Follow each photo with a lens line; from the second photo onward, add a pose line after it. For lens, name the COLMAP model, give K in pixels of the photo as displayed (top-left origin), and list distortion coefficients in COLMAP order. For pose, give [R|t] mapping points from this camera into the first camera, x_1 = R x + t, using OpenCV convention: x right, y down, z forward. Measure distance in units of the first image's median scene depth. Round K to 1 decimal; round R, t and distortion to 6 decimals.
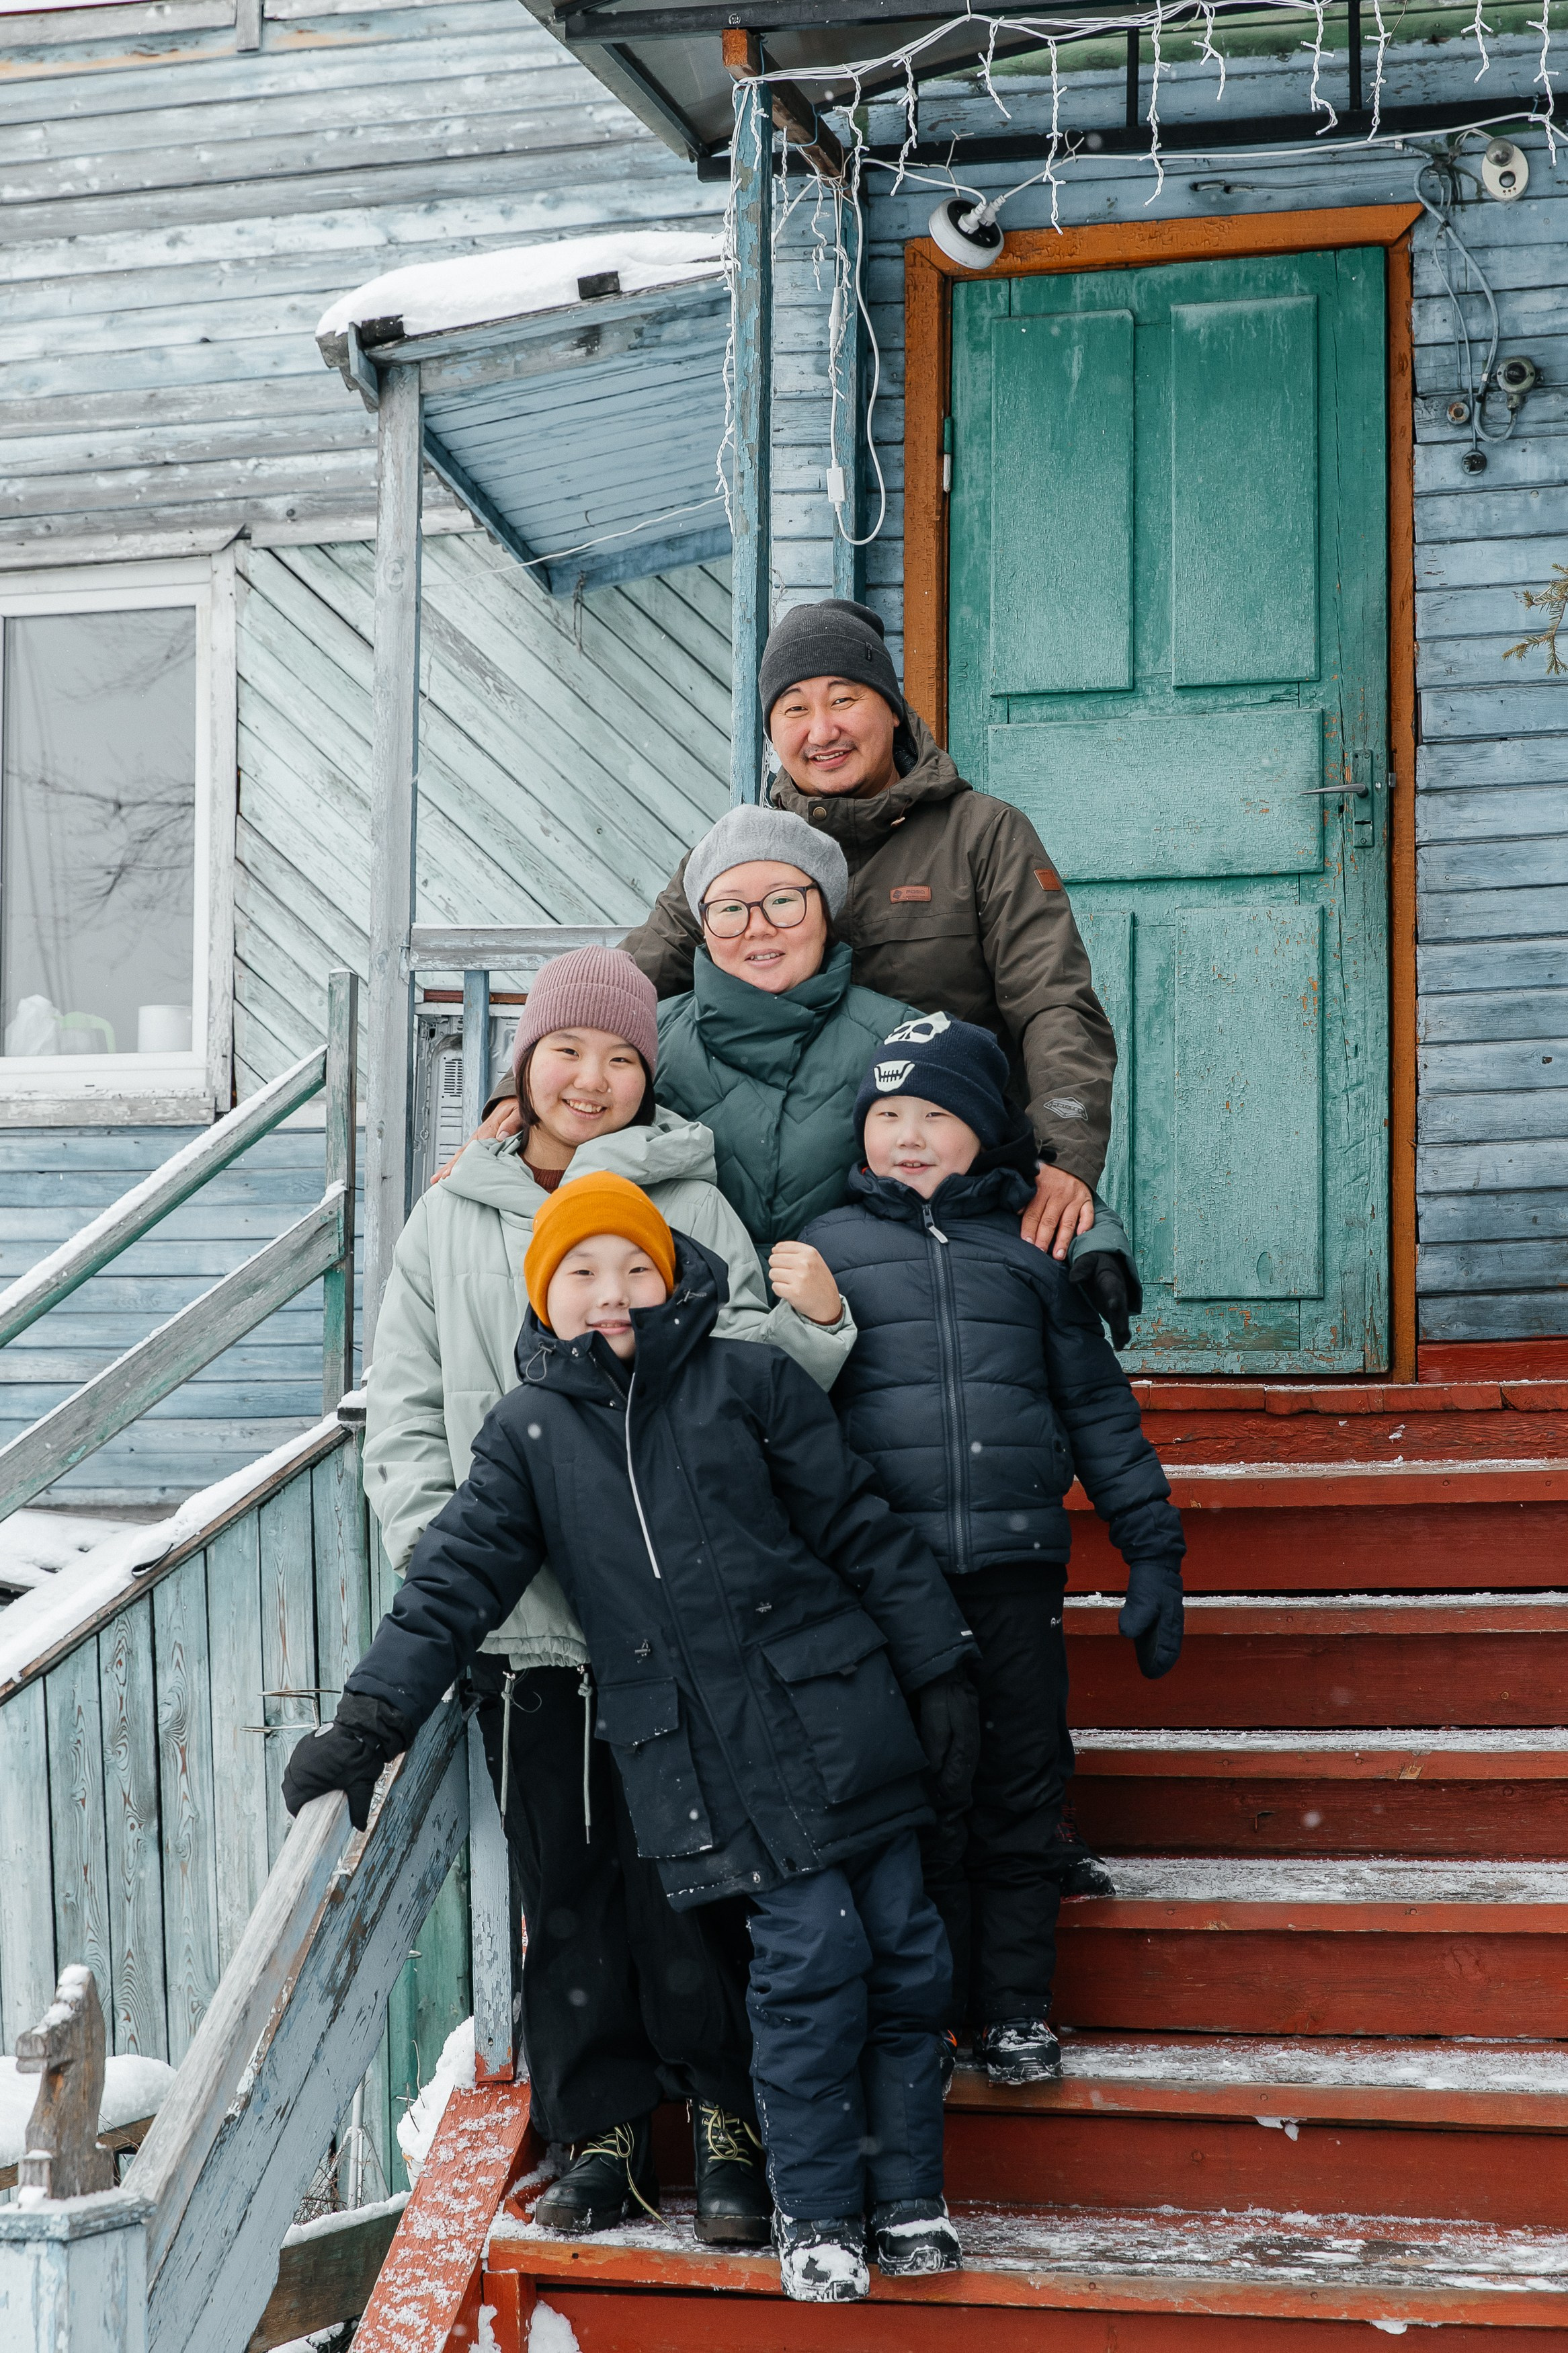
lens RADIAL K [[4031.4, 0, 772.1], [0, 4031.4, 1136.0], [0, 0, 1]] dist [0.009435, 0.021851]
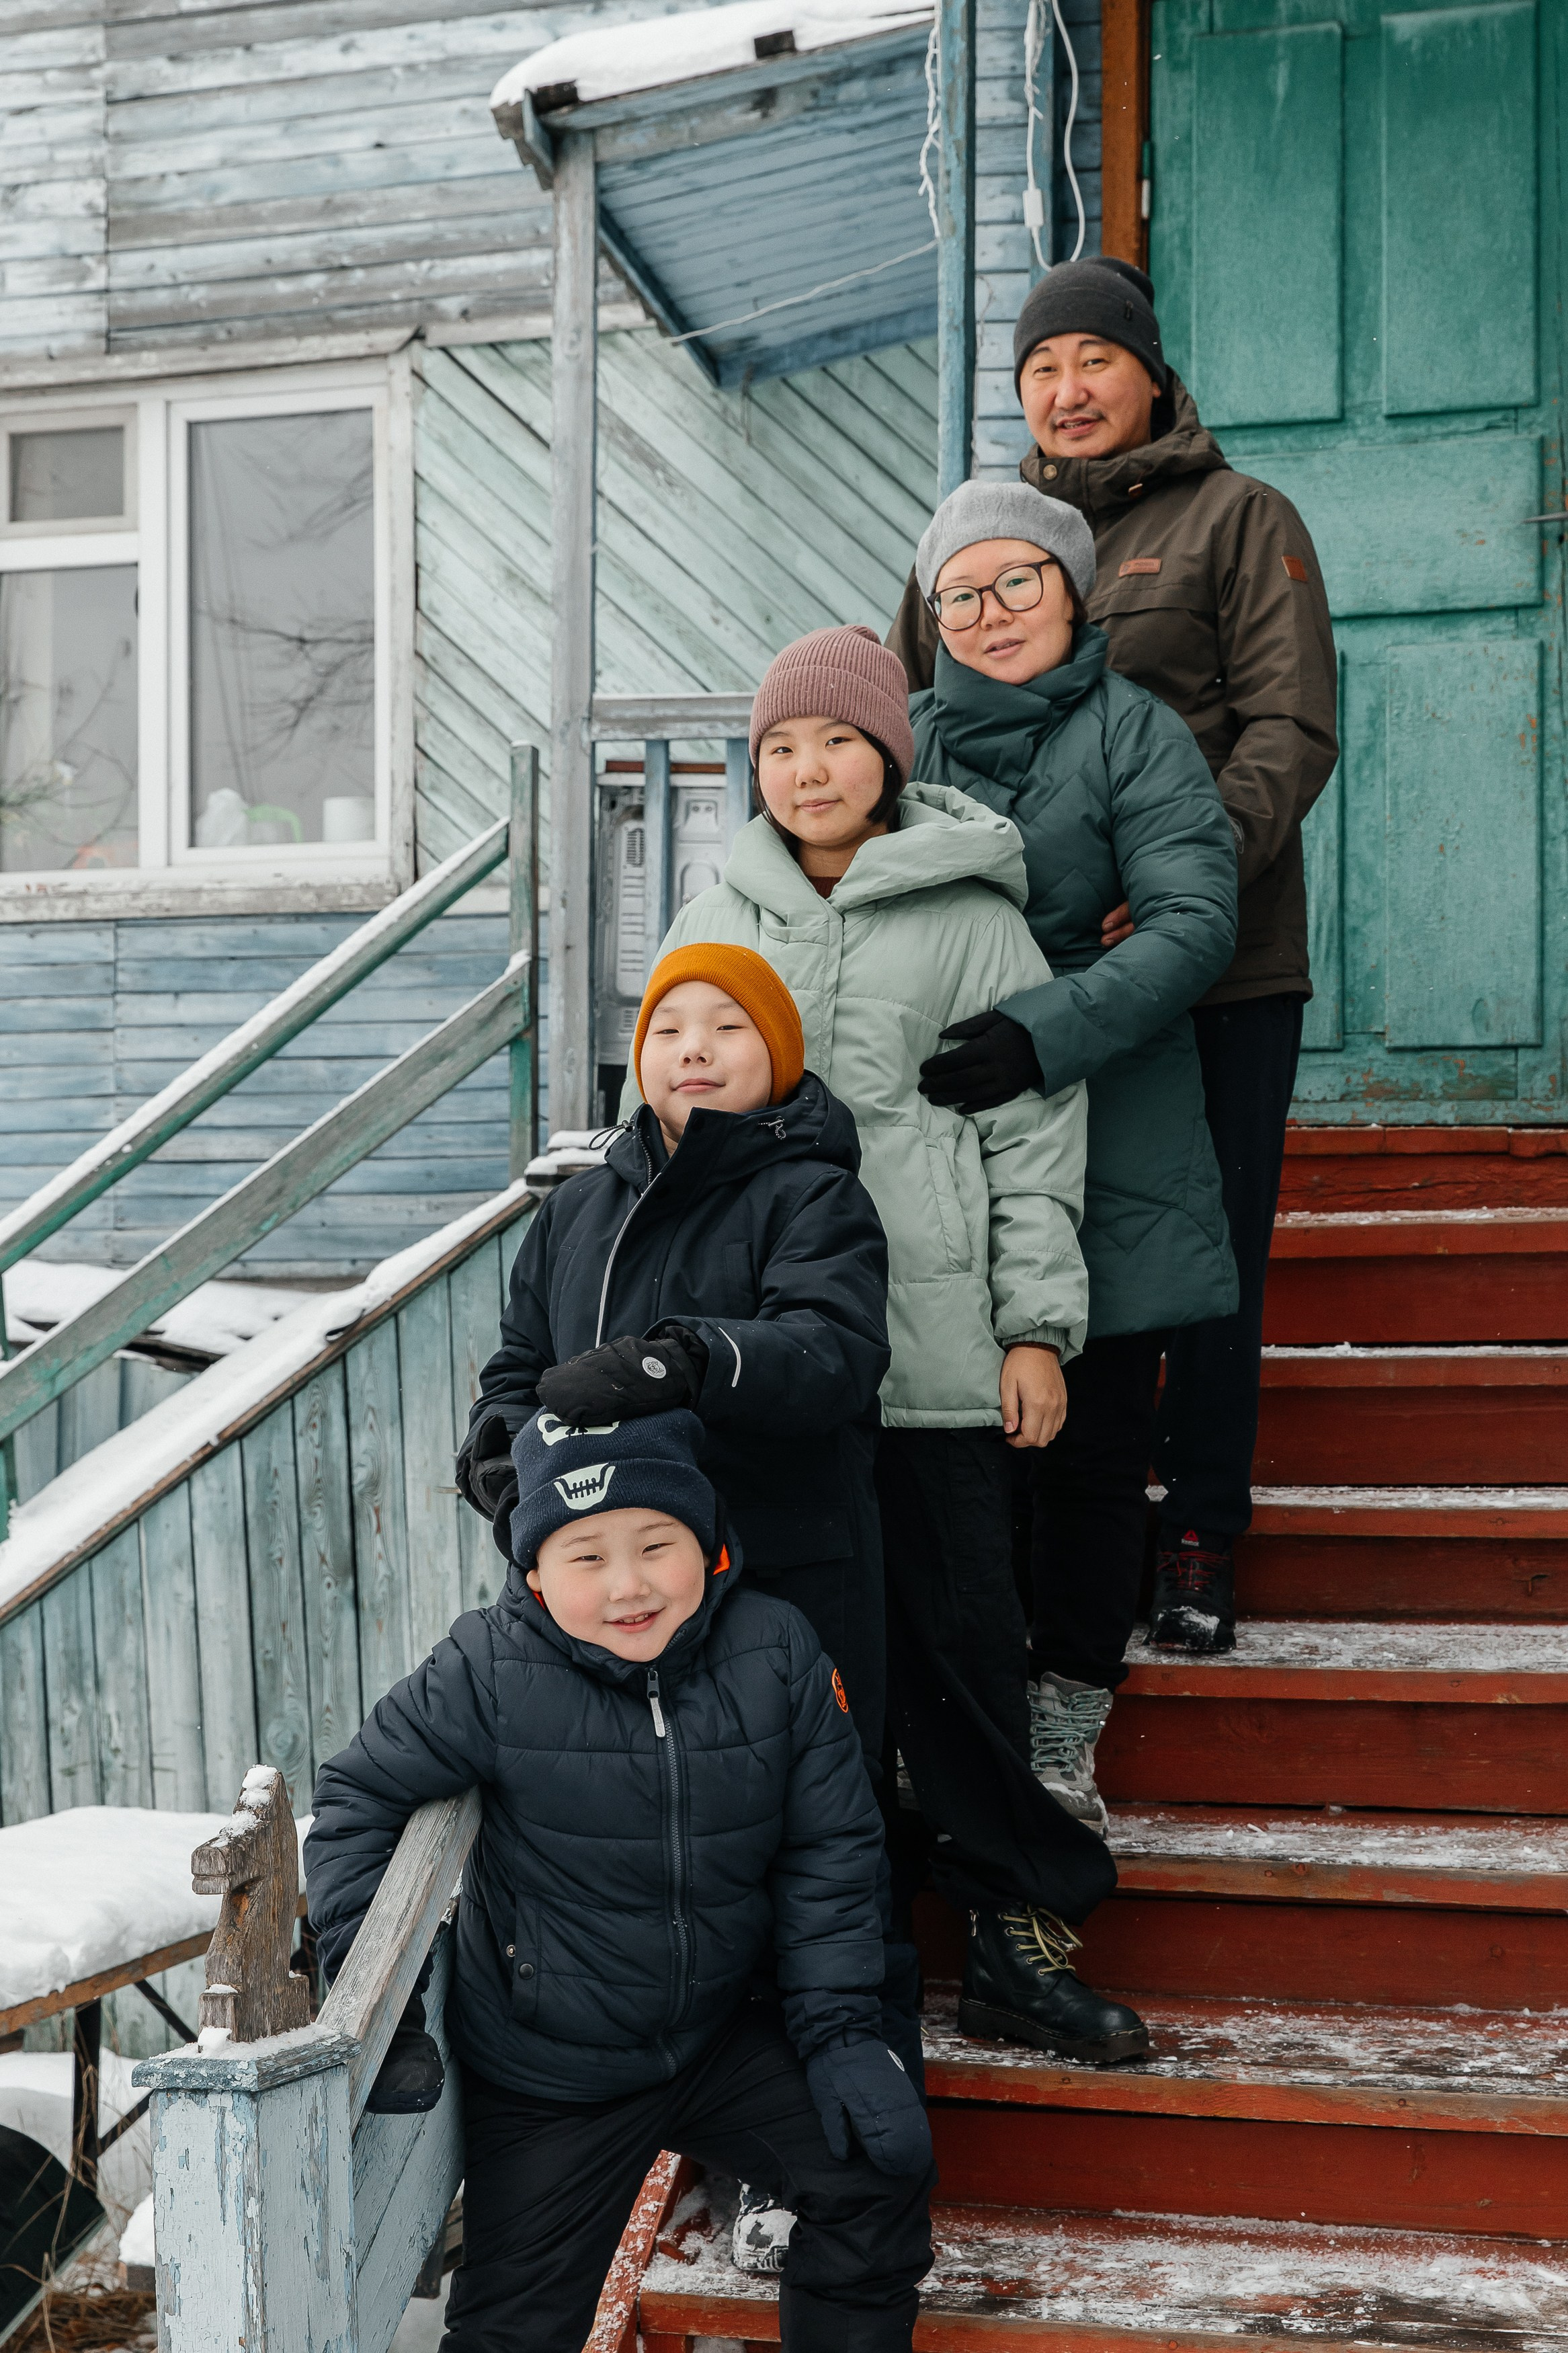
lens RADIAL K [[3500.0, 0, 780.3], [0, 3500.0, 1171.9], [0, 0, 1]] dist [0.013539, -0.036118]
pose [[0.999602, -0.005603, -0.027648, -0.023166], [0.007123, 0.998451, 0.055182, 0.022376], [0.027296, -0.055357, 0.998093, 0.149297]]
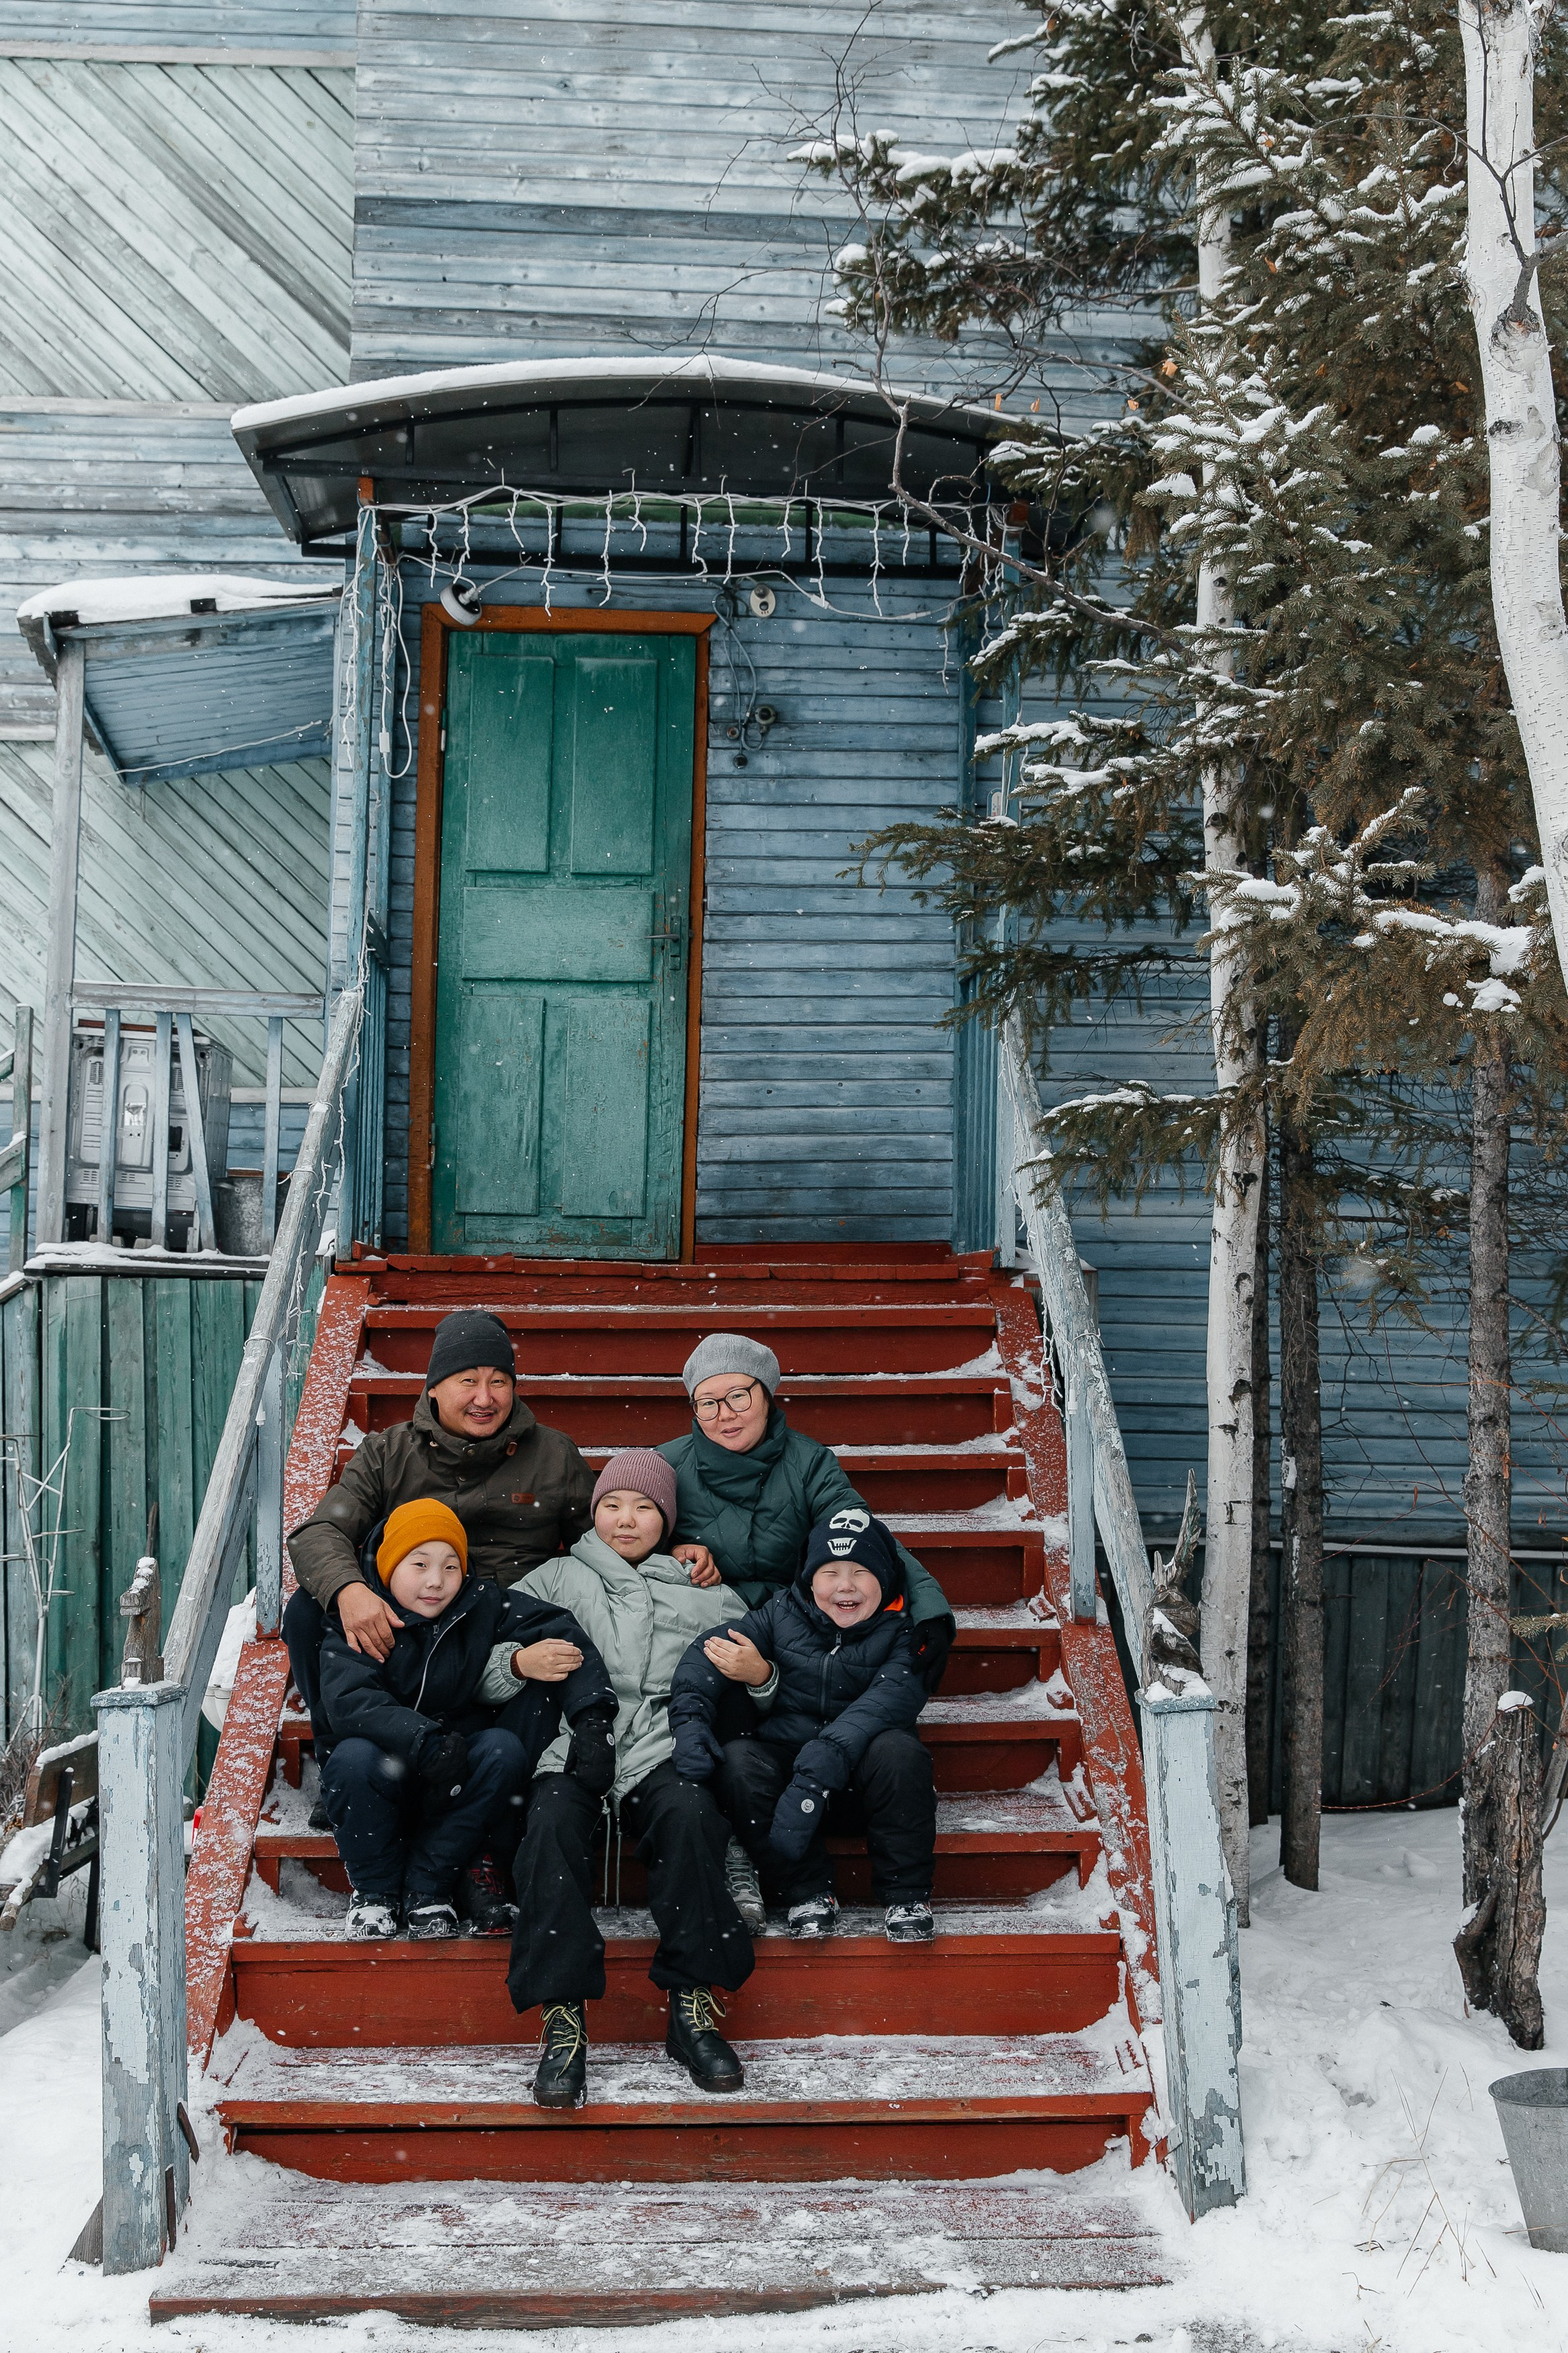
lens RADIAL K [[2442.7, 0, 782.9], [0, 2442.7, 1218.7], [0, 0, 1]] dist [0.017681, -0.007281]
pose [[0.956381, 0.029414, 0.290636, -0.121230], [-0.039575, 0.998791, 0.029144, 0.006044], [-0.289428, -0.039375, 0.956390, -0.066223]]
